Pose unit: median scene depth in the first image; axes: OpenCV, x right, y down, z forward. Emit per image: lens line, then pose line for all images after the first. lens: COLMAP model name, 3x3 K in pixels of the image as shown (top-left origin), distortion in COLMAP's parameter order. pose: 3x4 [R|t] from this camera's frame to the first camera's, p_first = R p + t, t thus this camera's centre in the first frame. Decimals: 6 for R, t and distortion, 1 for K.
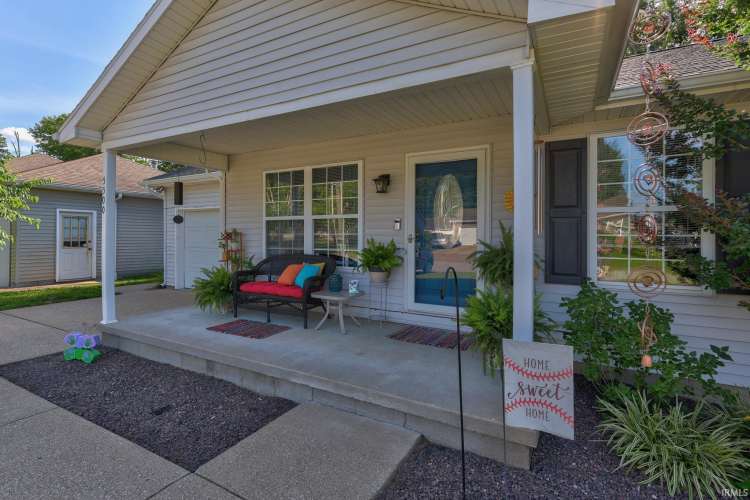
lens RADIAL K [[334.3, 0, 376.5], [0, 334.3, 233.1], [0, 0, 1]] dist [0.001001, -0.000038]
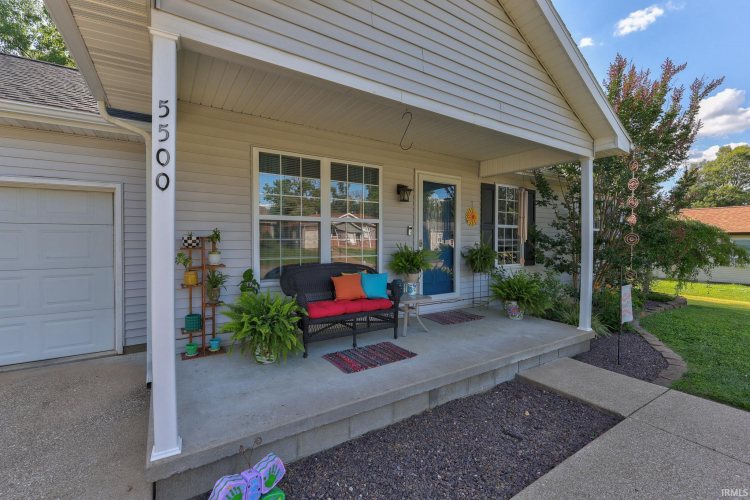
lens RADIAL K [[332.1, 0, 375.3], [0, 332.1, 247.2], [0, 0, 1]] dist [0.002913, 0.000161]
pose [[0.500251, -0.022660, 0.865584, -0.996807], [-0.003512, 0.999596, 0.028198, -0.001300], [-0.865873, -0.017146, 0.499970, 0.551302]]
